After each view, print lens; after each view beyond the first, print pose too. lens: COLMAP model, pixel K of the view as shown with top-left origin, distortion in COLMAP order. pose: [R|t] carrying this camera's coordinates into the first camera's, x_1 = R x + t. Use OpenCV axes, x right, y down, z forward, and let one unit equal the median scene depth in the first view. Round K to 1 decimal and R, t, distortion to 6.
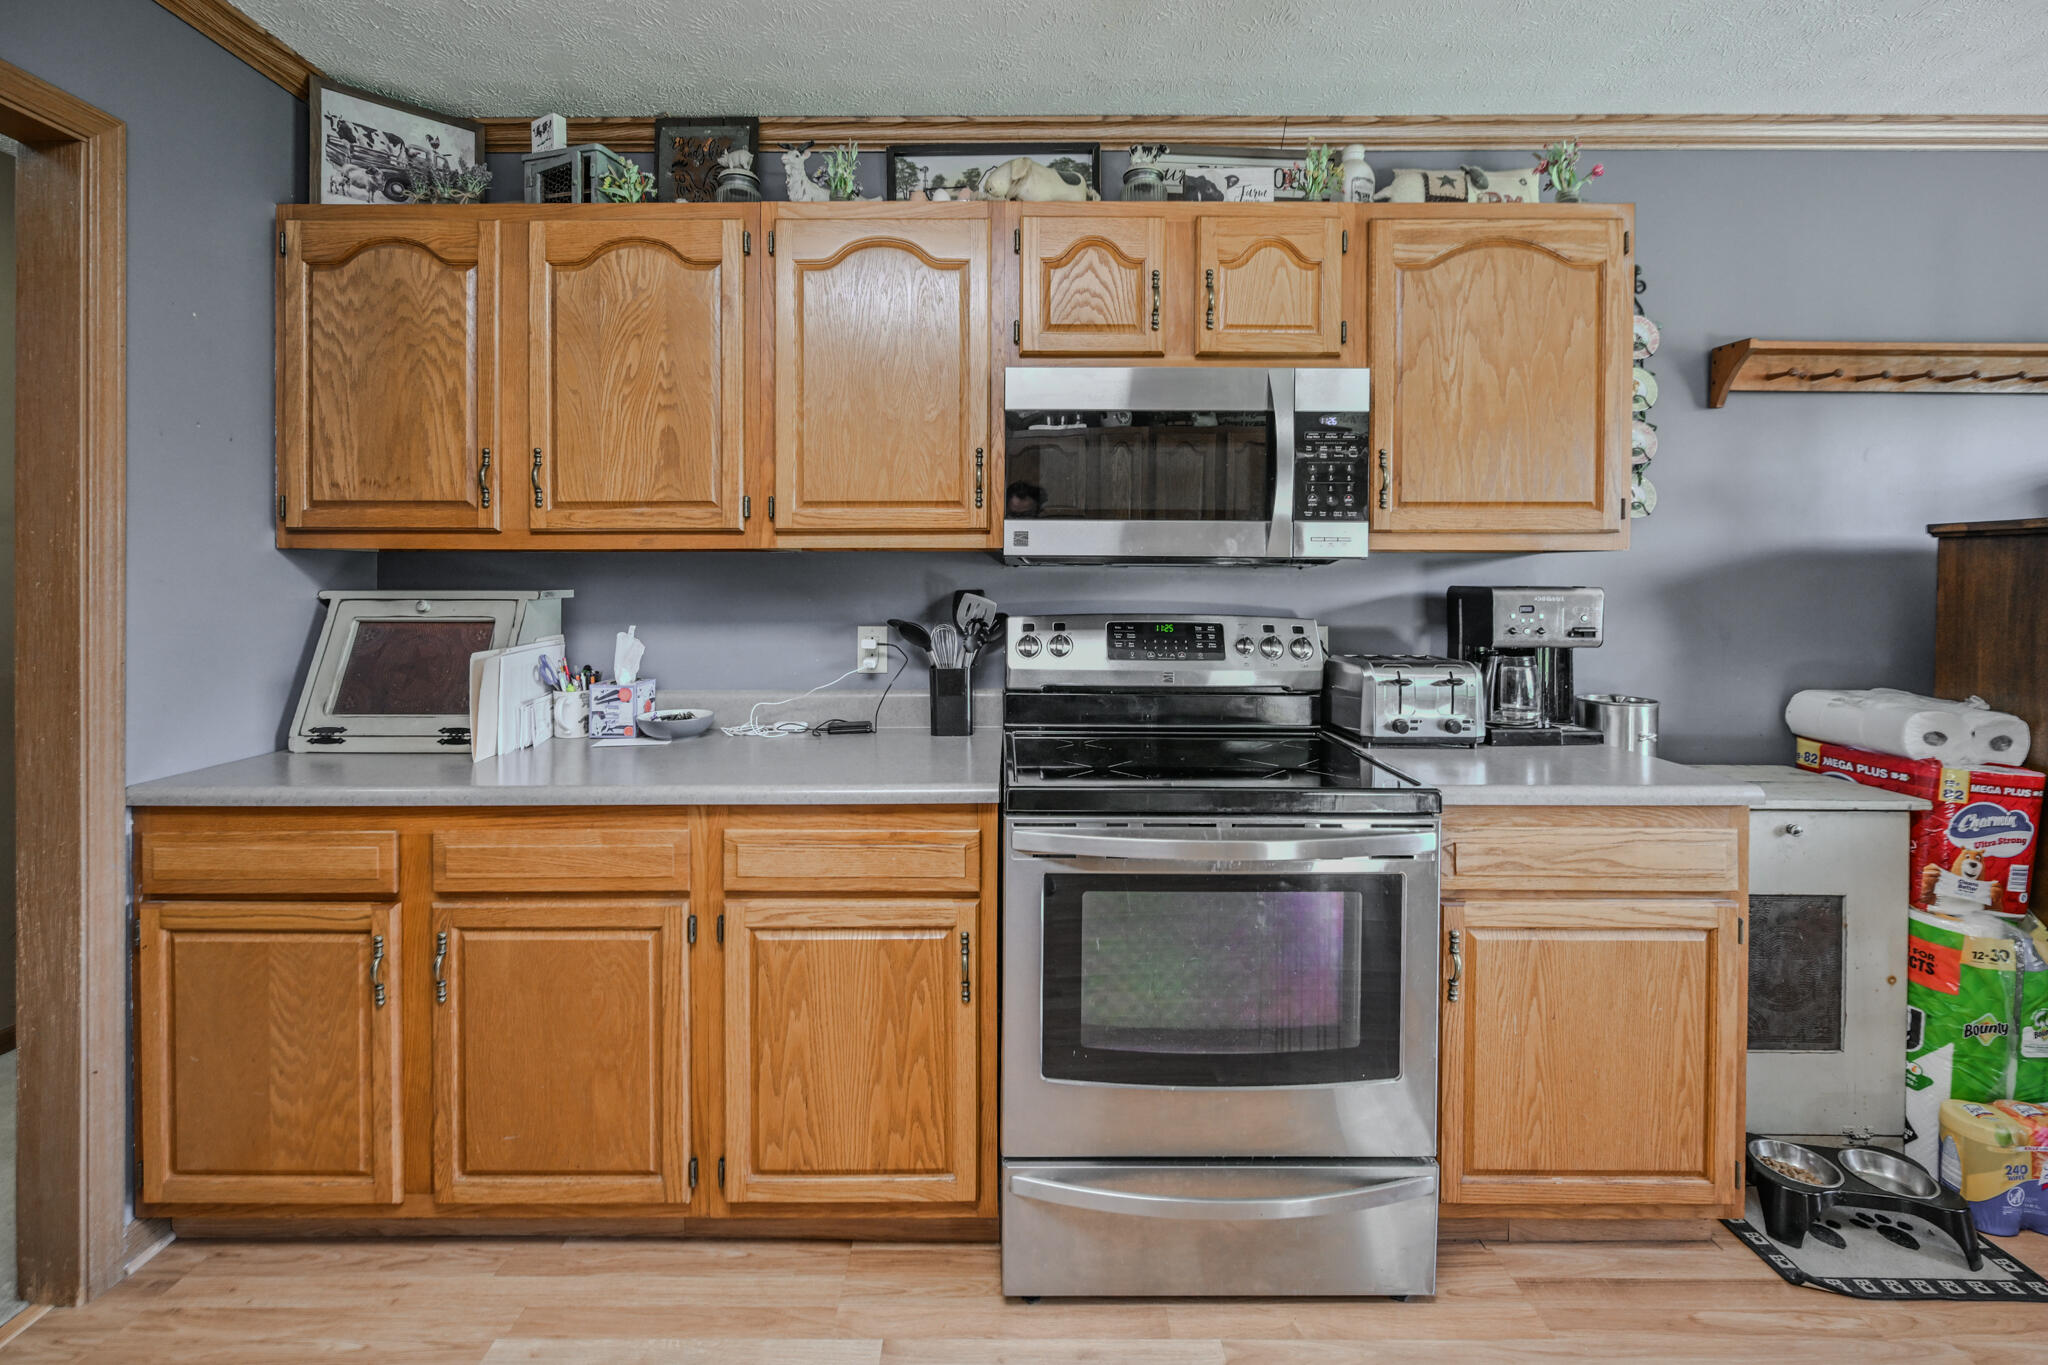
lens RADIAL K [[910.6, 0, 1000.0], [0, 910.6, 591.7], [0, 0, 1]] dist [-0.003249, 0.000493]
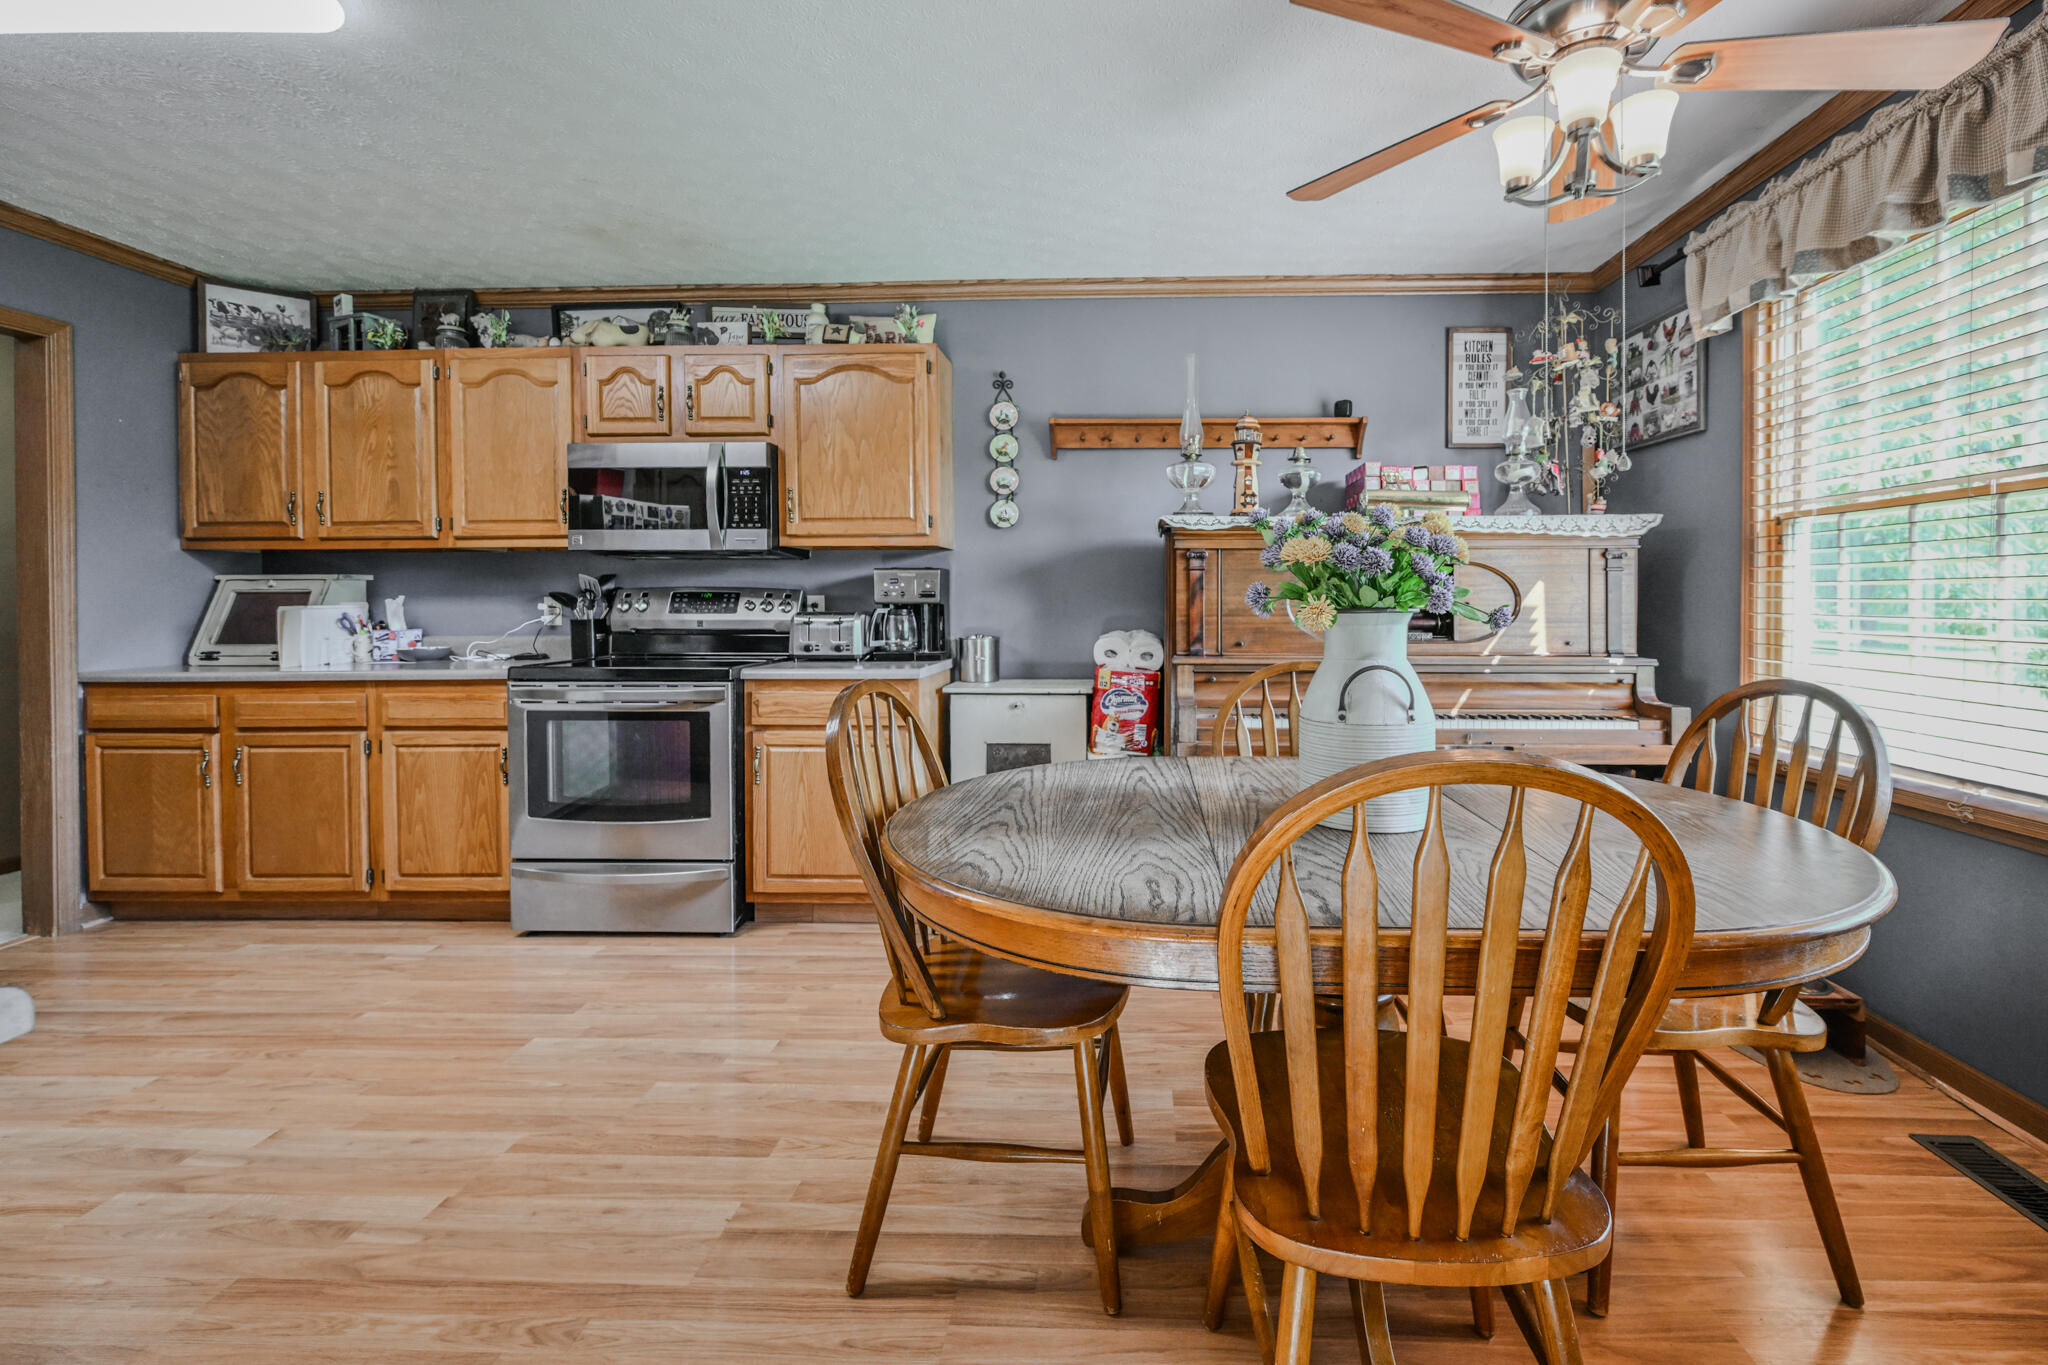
lens RADIAL K [[835.0, 0, 1007.1], [0, 835.0, 611.5], [0, 0, 1]] dist [-0.001250, 0.000014]
pose [[0.999457, -0.003857, -0.032737, 0.880378], [0.004094, 0.999966, 0.007152, 0.069376], [0.032709, -0.007282, 0.999438, -0.577515]]
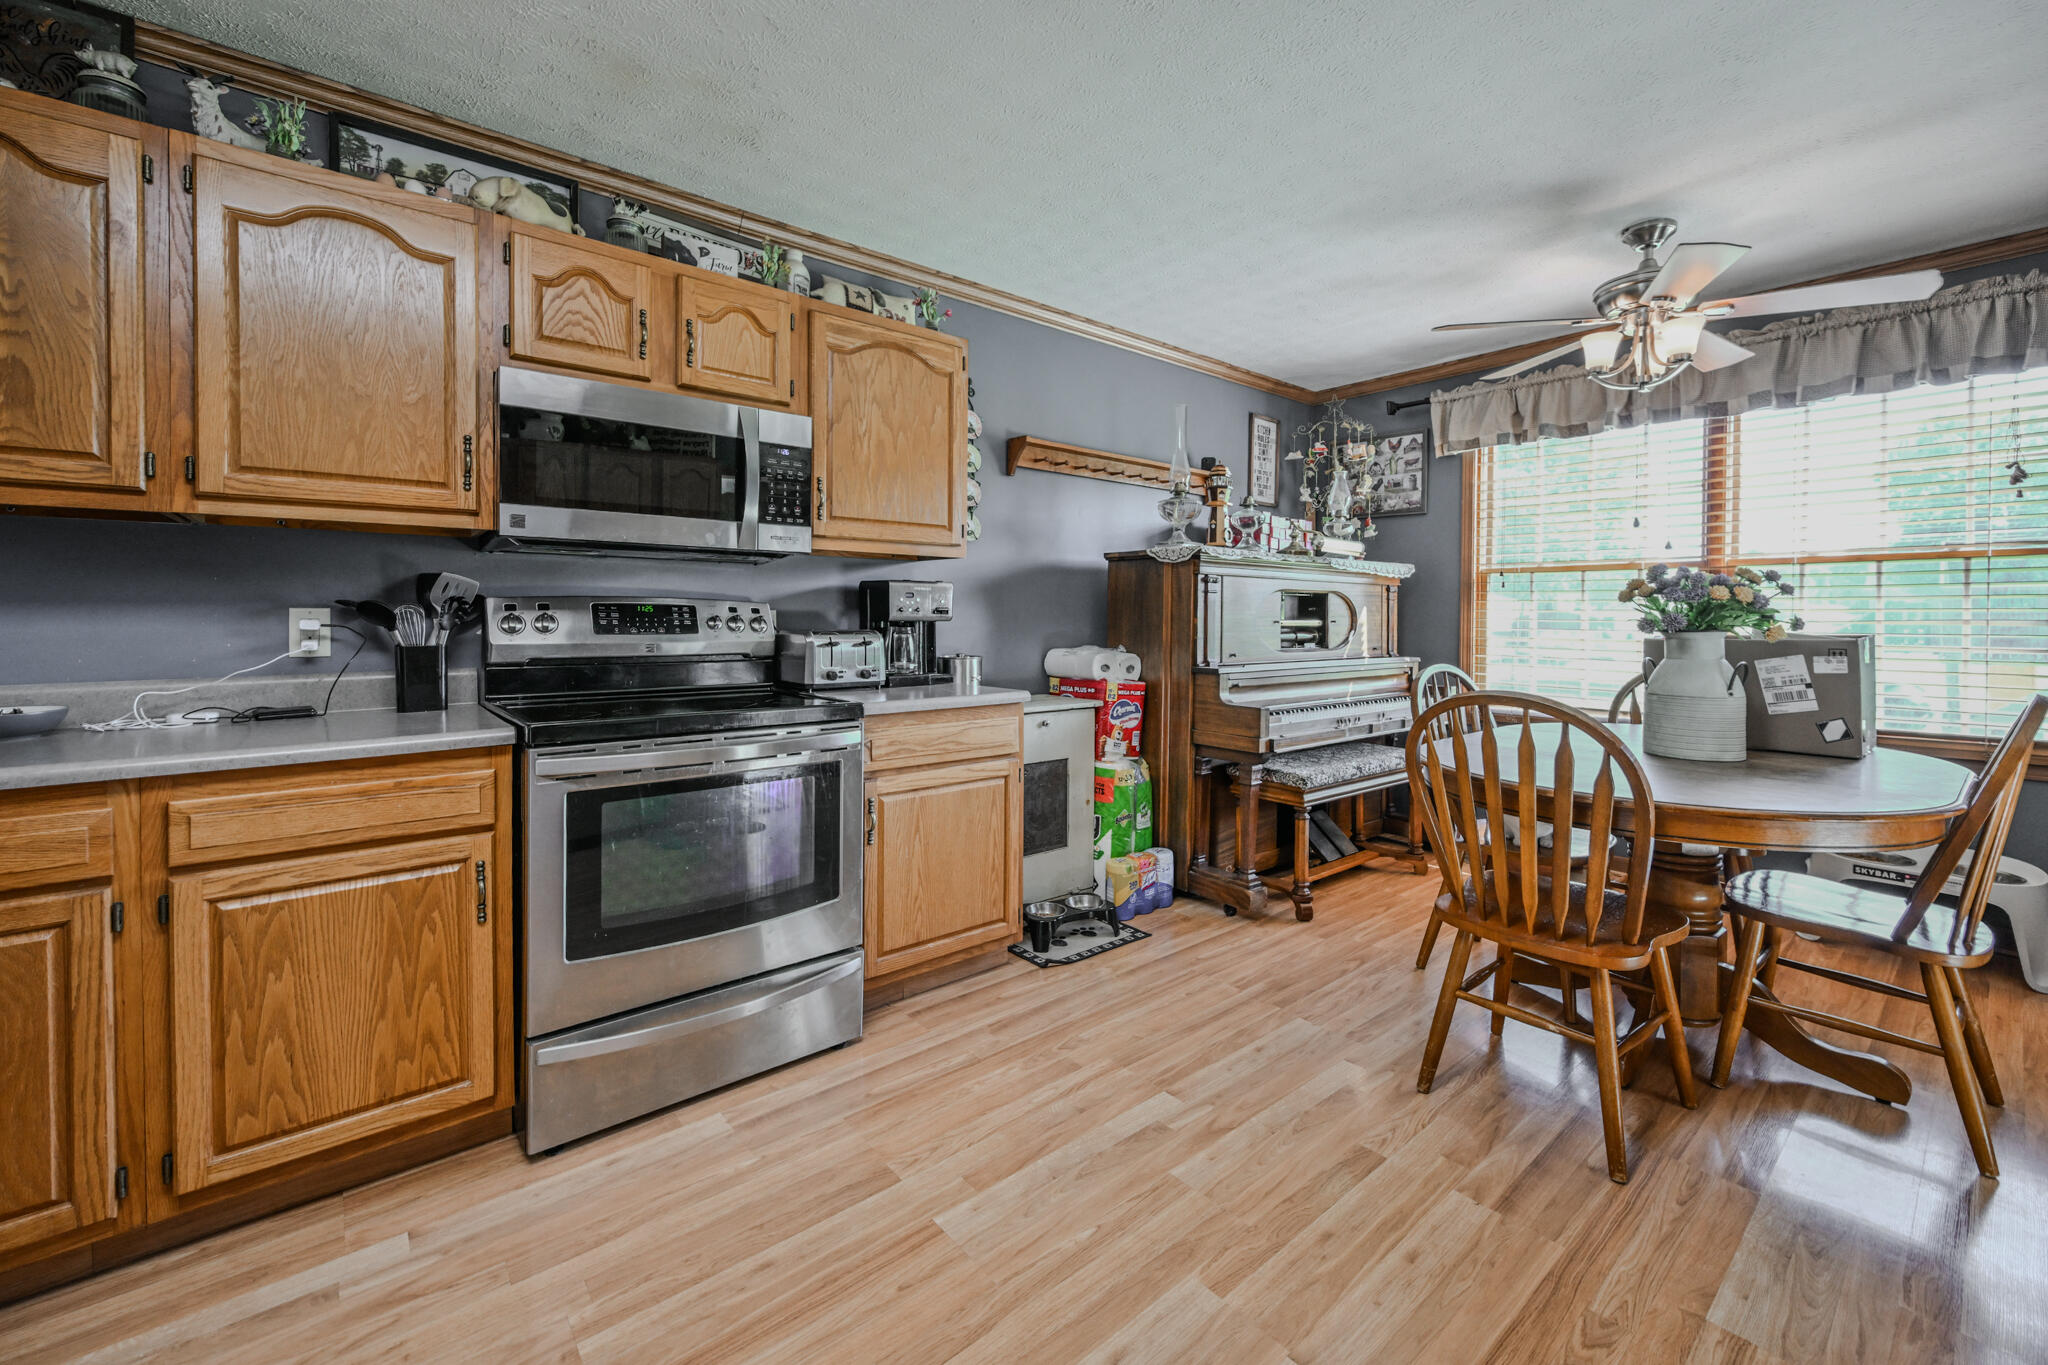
lens RADIAL K [[831.3, 0, 1053.9], [0, 831.3, 627.4], [0, 0, 1]] dist [-0.001128, -0.000152]
pose [[0.759057, -0.008284, 0.650971, -0.138571], [0.002823, 0.999952, 0.009434, 0.062964], [-0.651018, -0.005323, 0.759044, -0.203796]]
